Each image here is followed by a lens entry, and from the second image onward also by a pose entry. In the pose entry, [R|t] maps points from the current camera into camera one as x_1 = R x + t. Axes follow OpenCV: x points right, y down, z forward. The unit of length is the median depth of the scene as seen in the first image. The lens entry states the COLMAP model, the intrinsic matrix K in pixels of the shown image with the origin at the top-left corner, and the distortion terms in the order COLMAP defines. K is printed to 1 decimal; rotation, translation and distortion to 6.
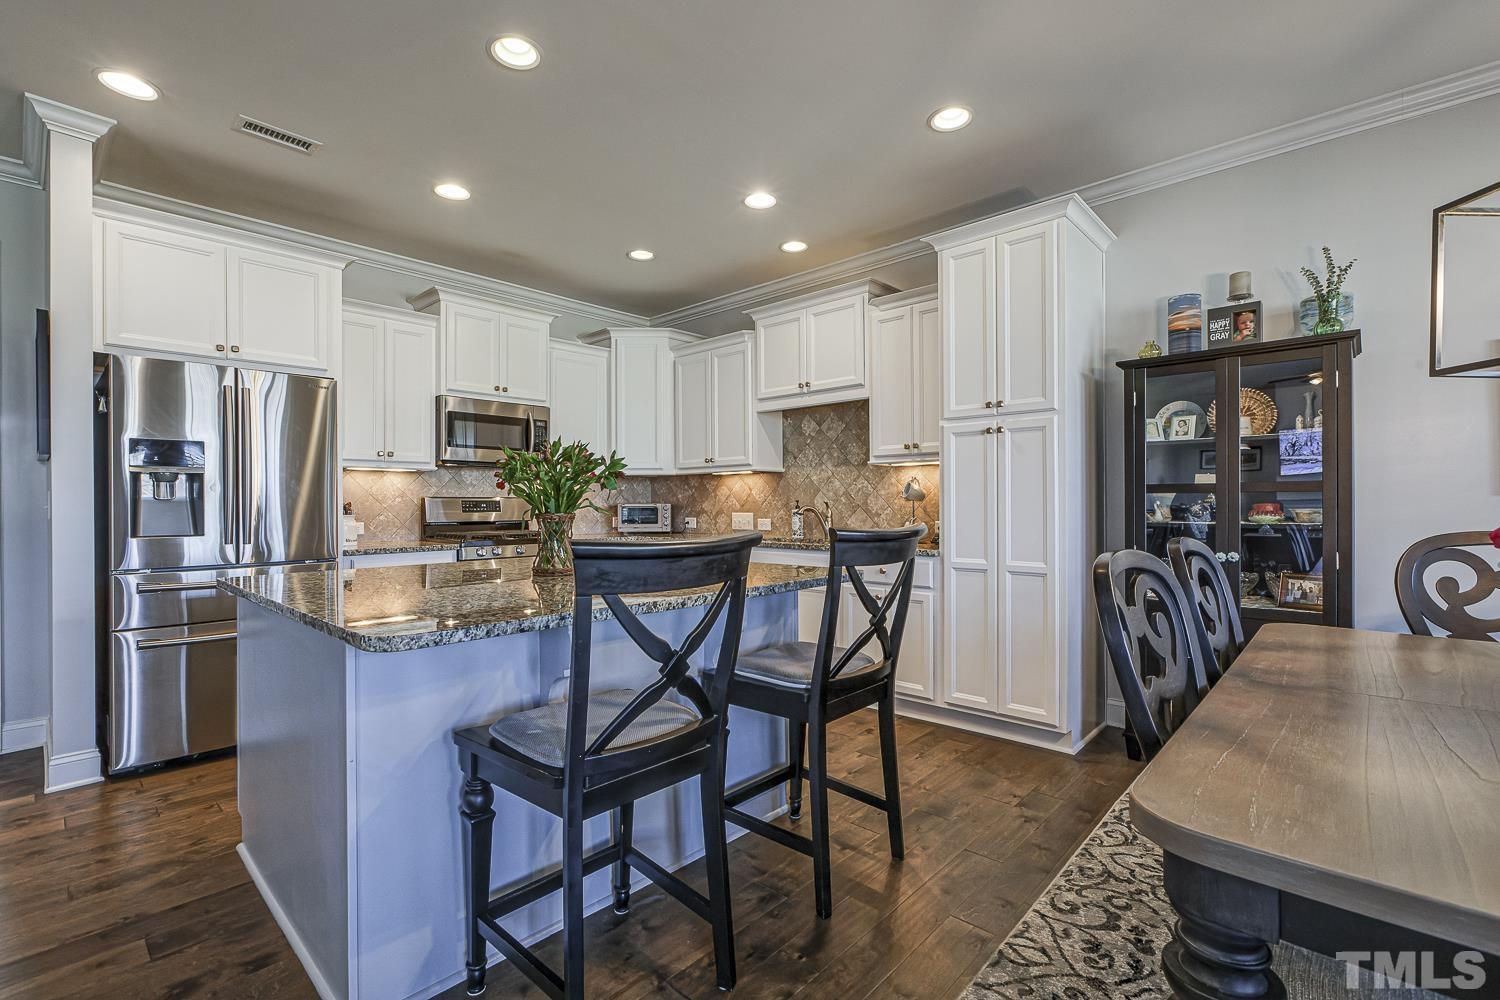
lens RADIAL K [[666.5, 0, 749.7], [0, 666.5, 498.3], [0, 0, 1]] dist [-0.006428, 0.003539]
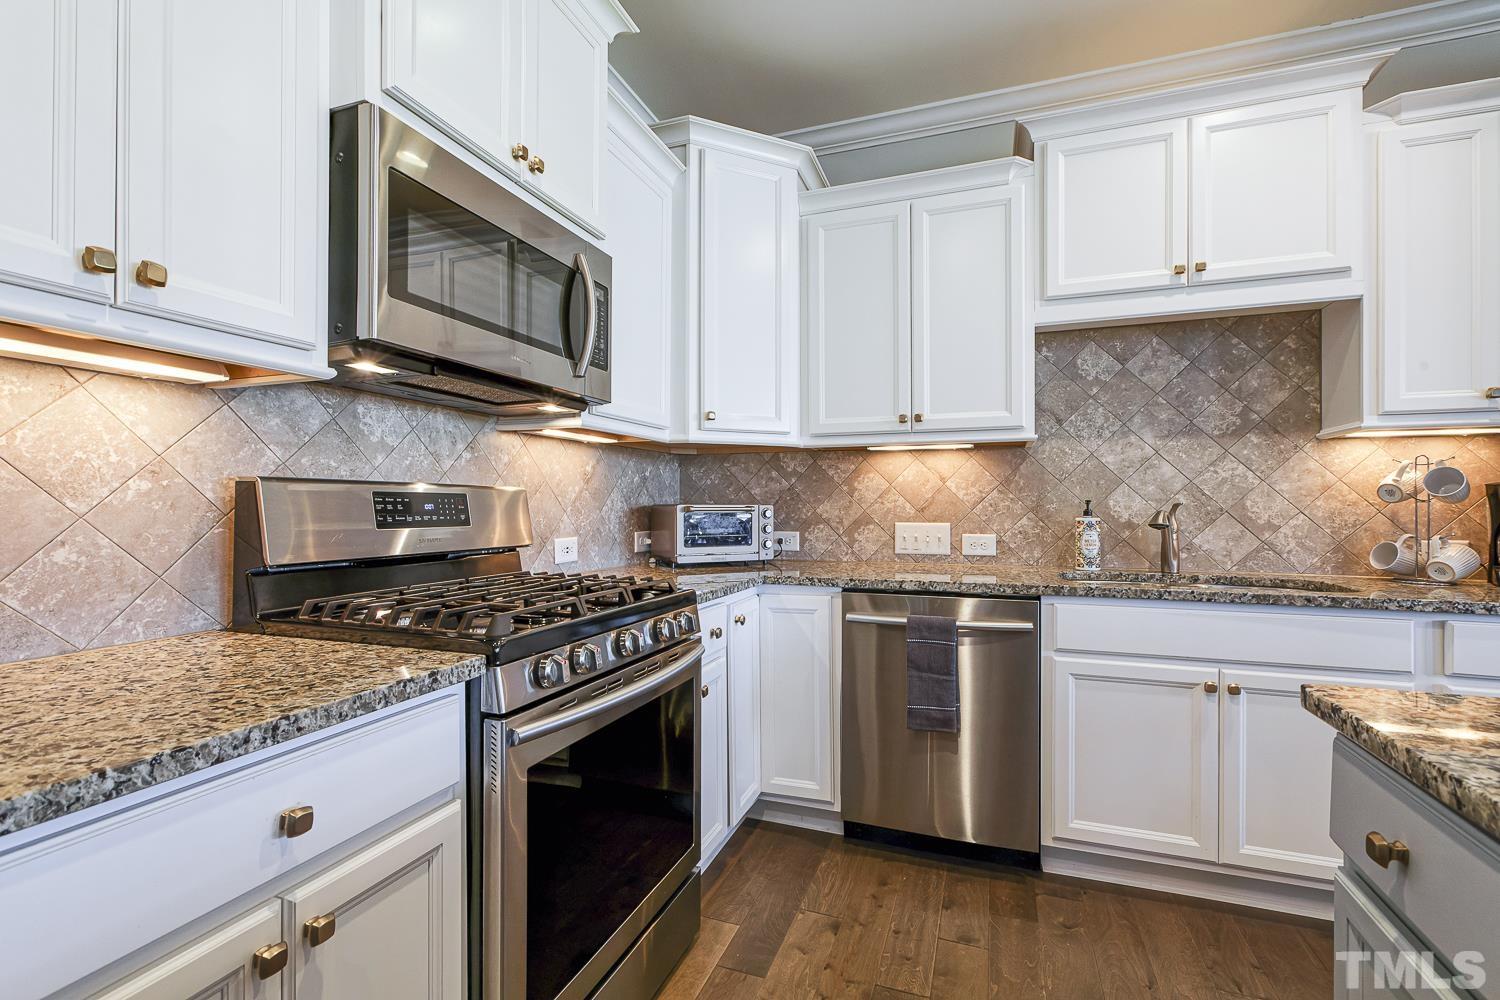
lens RADIAL K [[666.5, 0, 753.3], [0, 666.5, 504.3], [0, 0, 1]] dist [-0.006428, 0.003539]
pose [[0.922901, 0.005921, 0.384992, -0.625848], [-0.008082, 0.999959, 0.003996, 0.010615], [-0.384952, -0.006799, 0.922911, 1.018943]]
